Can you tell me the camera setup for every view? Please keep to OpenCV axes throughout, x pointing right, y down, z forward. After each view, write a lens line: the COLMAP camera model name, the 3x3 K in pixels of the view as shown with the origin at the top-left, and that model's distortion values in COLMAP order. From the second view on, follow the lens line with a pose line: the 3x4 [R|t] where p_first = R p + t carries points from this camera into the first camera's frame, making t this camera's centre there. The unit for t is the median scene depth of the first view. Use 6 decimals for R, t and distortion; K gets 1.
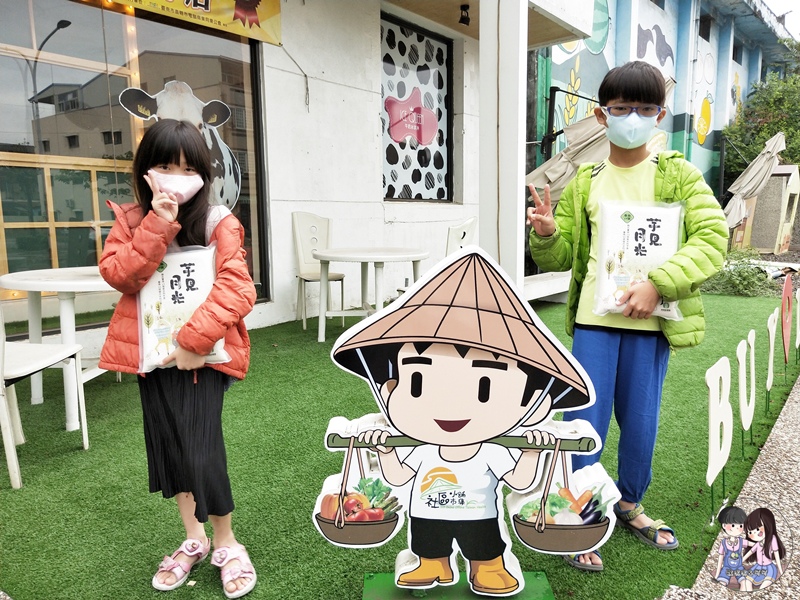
lens RADIAL K [[621.1, 0, 397.6], [0, 621.1, 301.5], [0, 0, 1]] dist [0.038446, -0.008234]
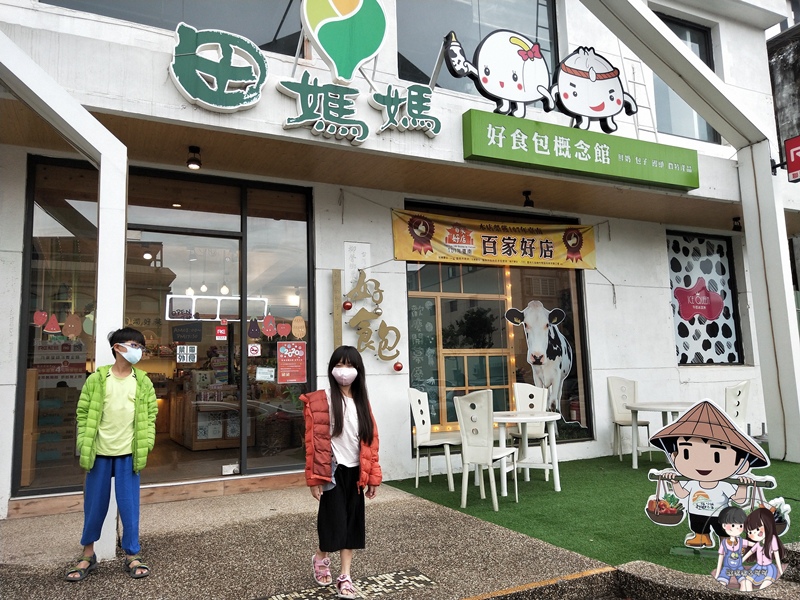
lens RADIAL K [[621.1, 0, 398.6], [0, 621.1, 297.3], [0, 0, 1]] dist [0.038446, -0.008234]
pose [[0.898442, -0.072597, -0.433049, 0.039535], [-0.039855, 0.968684, -0.245078, 0.057049], [0.437280, 0.237447, 0.867413, -0.566734]]
